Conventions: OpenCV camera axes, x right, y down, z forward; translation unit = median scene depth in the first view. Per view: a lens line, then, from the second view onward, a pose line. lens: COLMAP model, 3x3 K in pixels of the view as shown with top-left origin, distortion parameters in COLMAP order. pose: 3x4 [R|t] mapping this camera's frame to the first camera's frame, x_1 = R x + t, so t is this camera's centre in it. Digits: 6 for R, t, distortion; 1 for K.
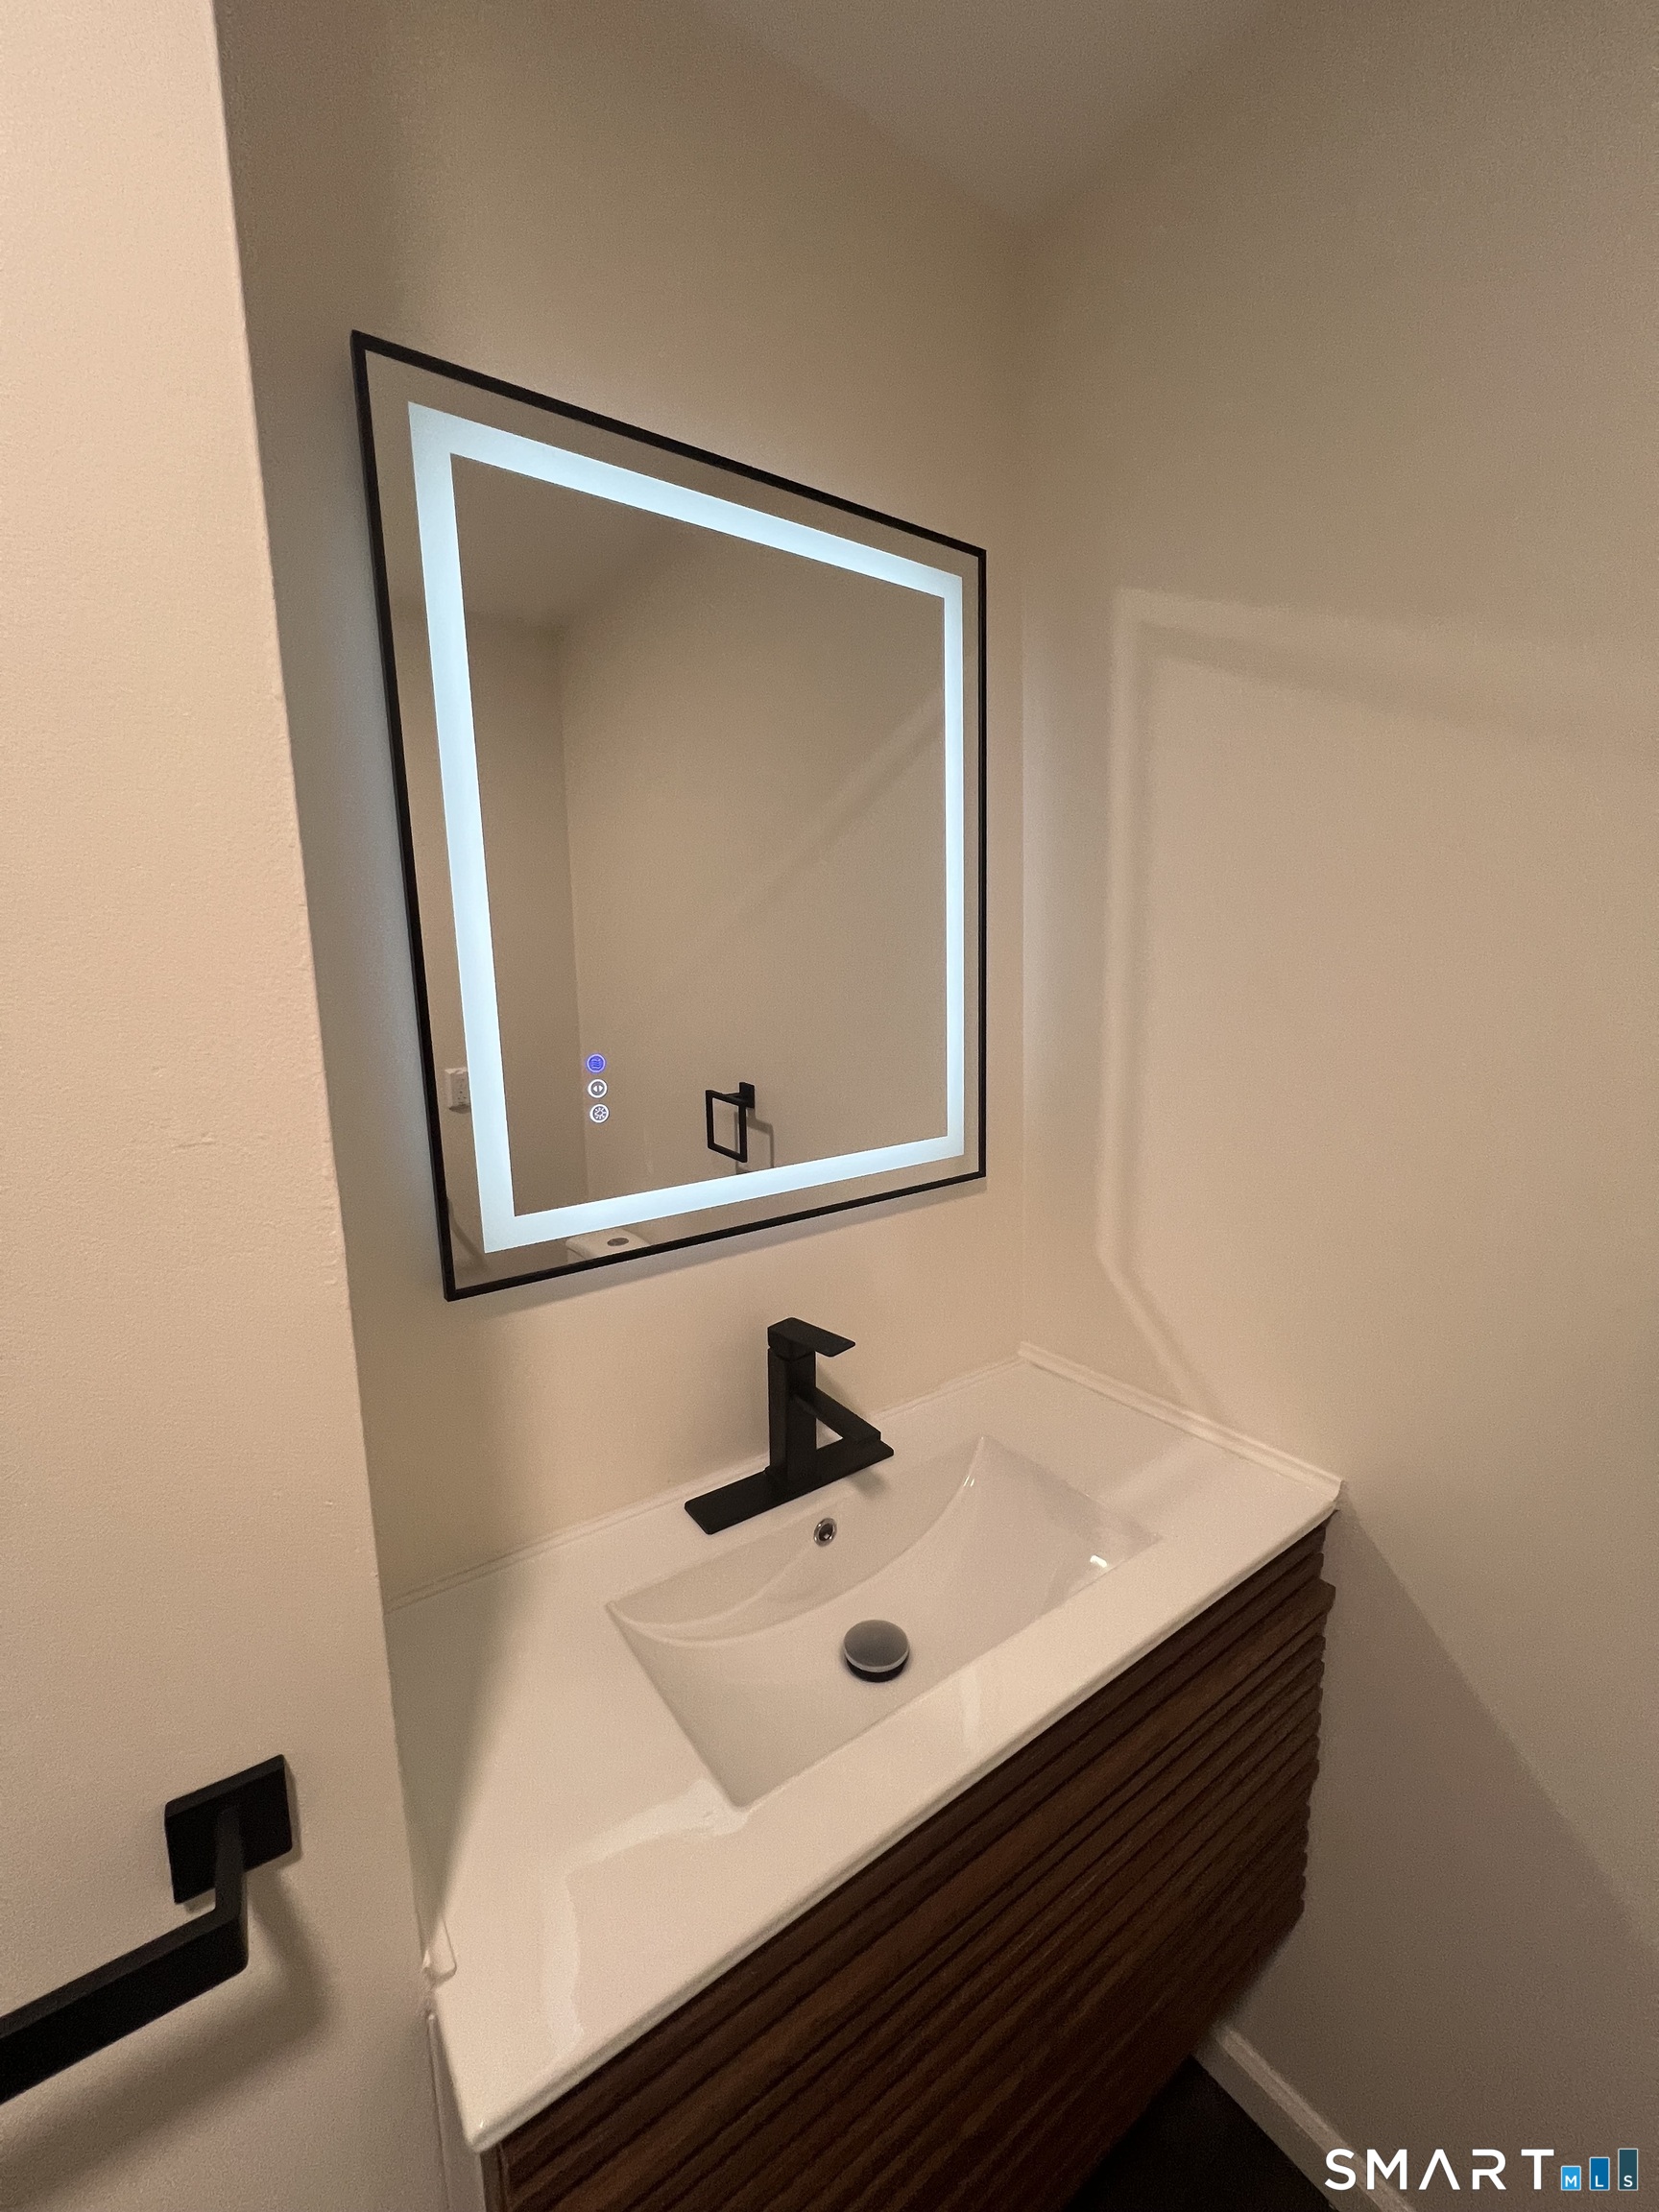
lens RADIAL K [[883.4, 0, 828.4], [0, 883.4, 1106.8], [0, 0, 1]] dist [-0.002560, 0.000831]
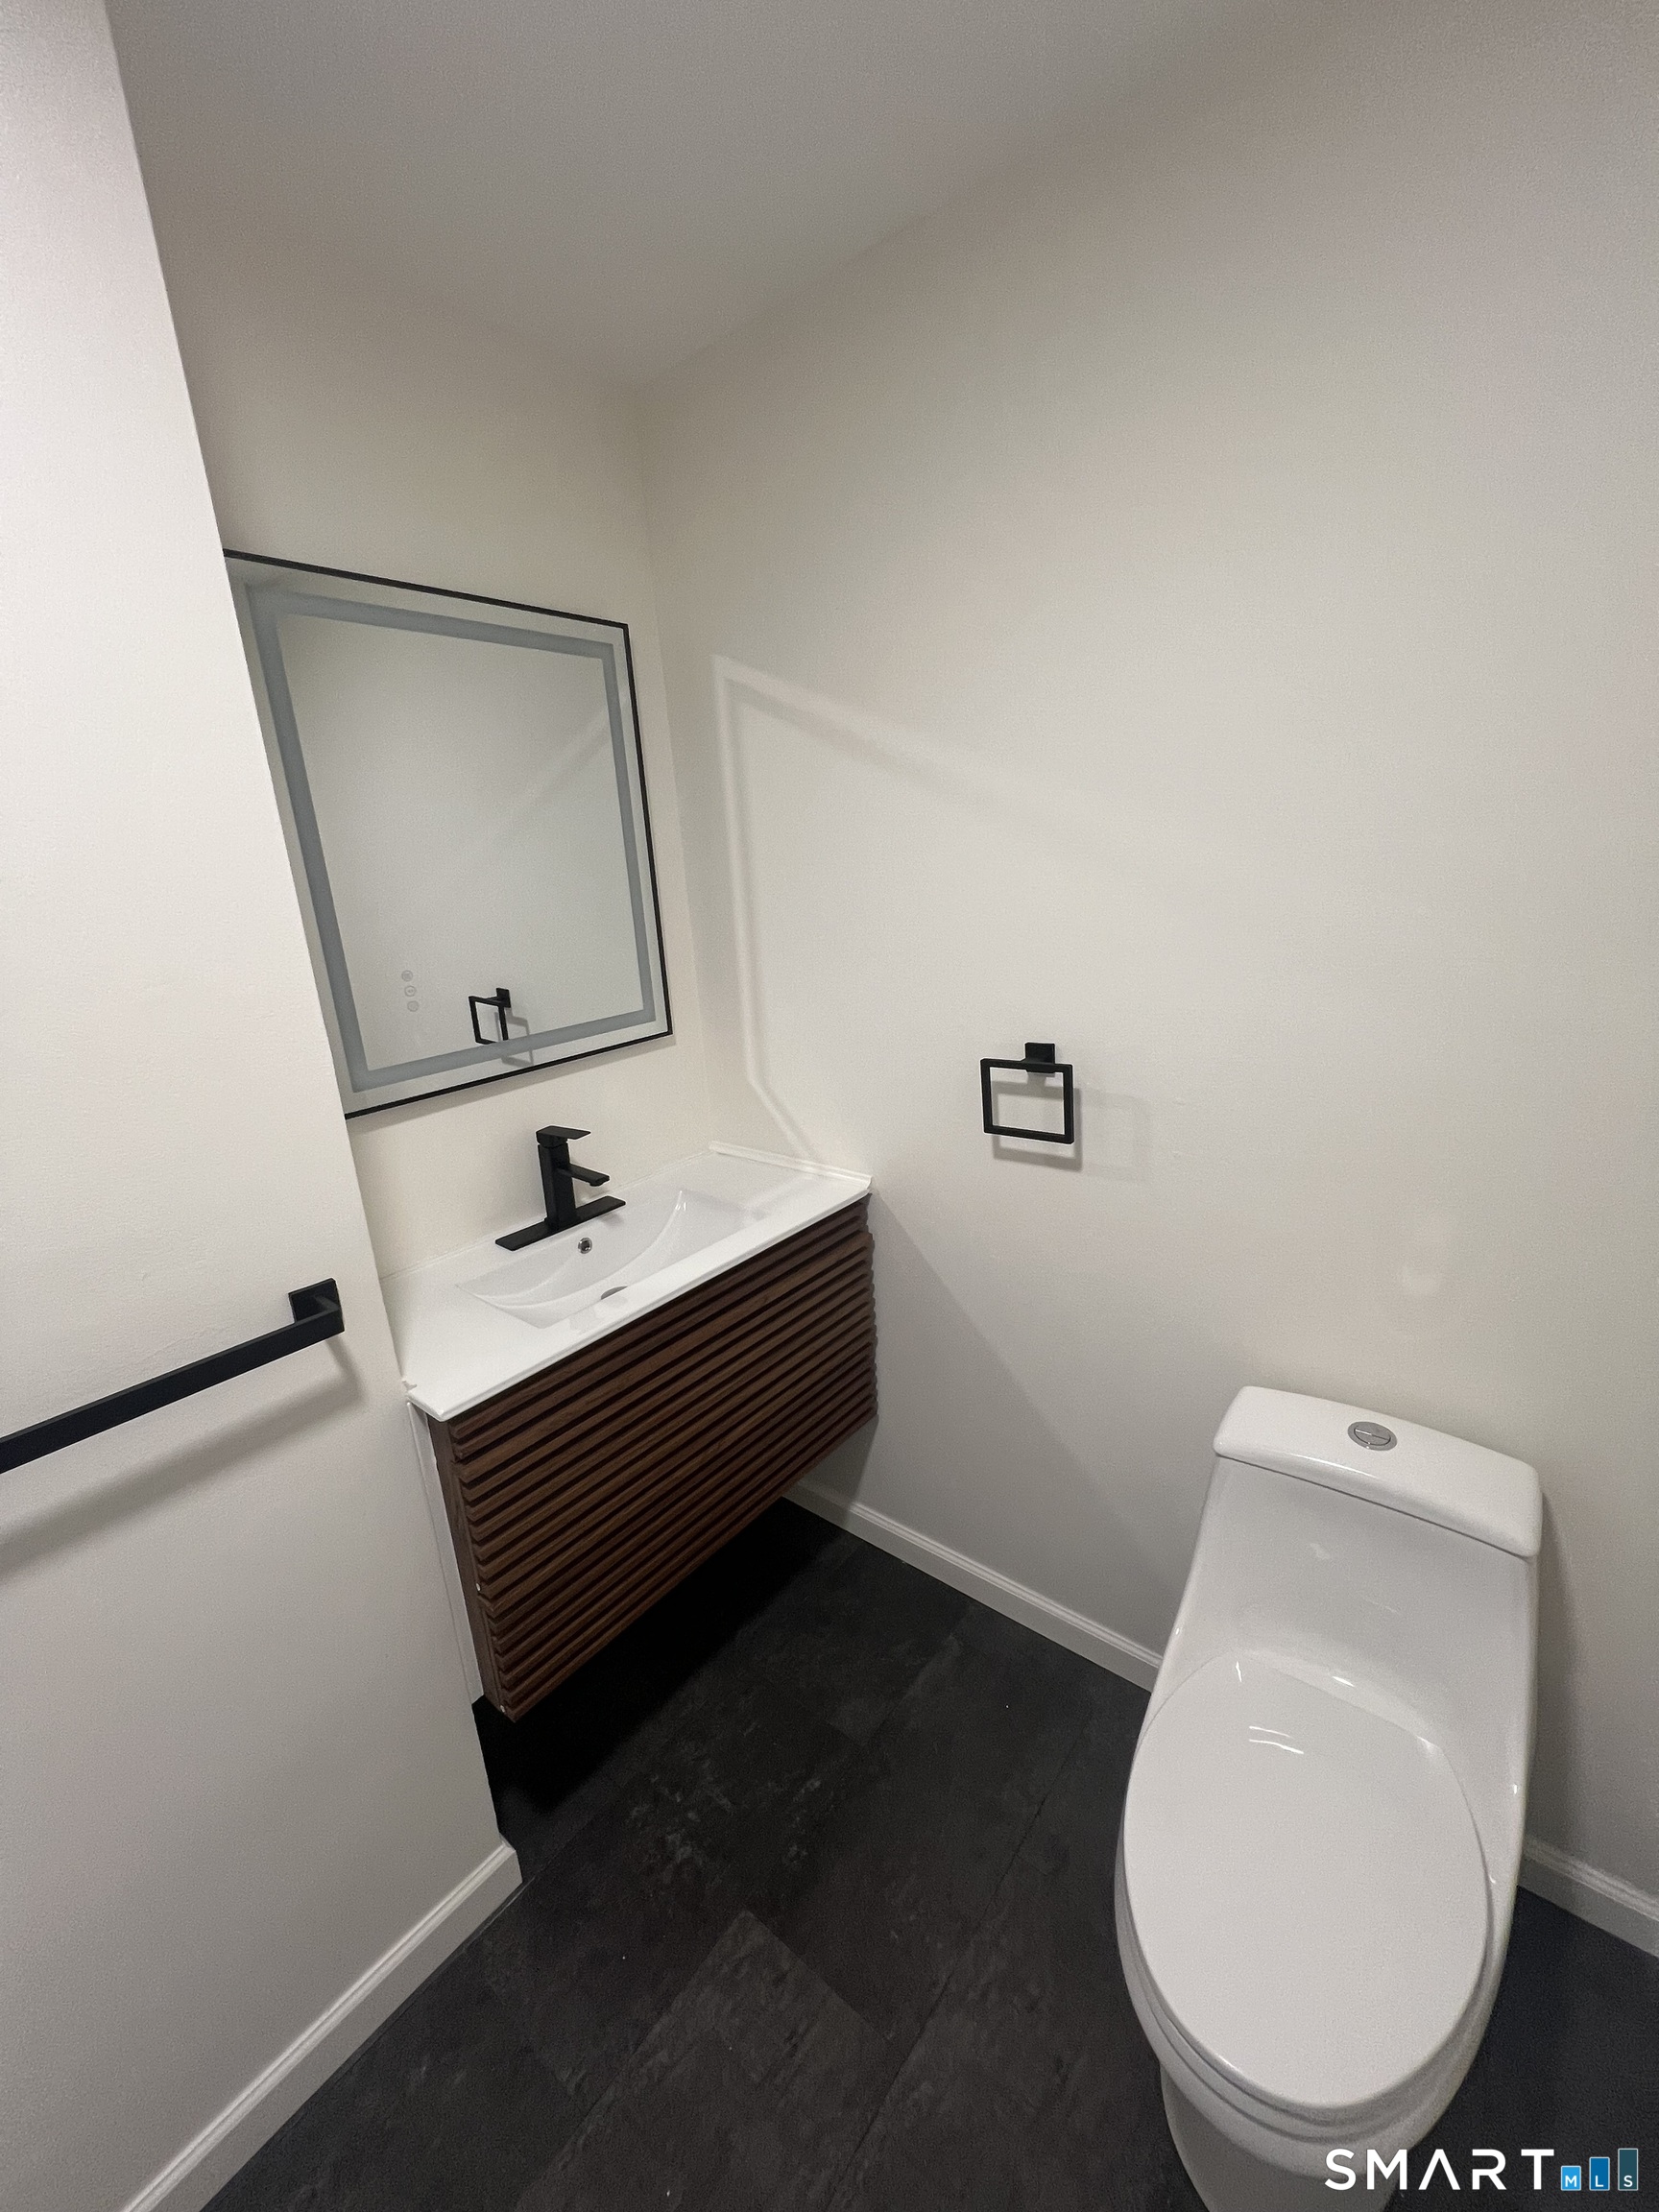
lens RADIAL K [[883.4, 0, 835.9], [0, 883.4, 1099.4], [0, 0, 1]] dist [-0.002560, 0.000831]
pose [[0.960855, -0.103528, 0.256983, 0.049157], [0.076335, 0.990584, 0.113650, 0.044484], [-0.266329, -0.089585, 0.959710, -0.683729]]
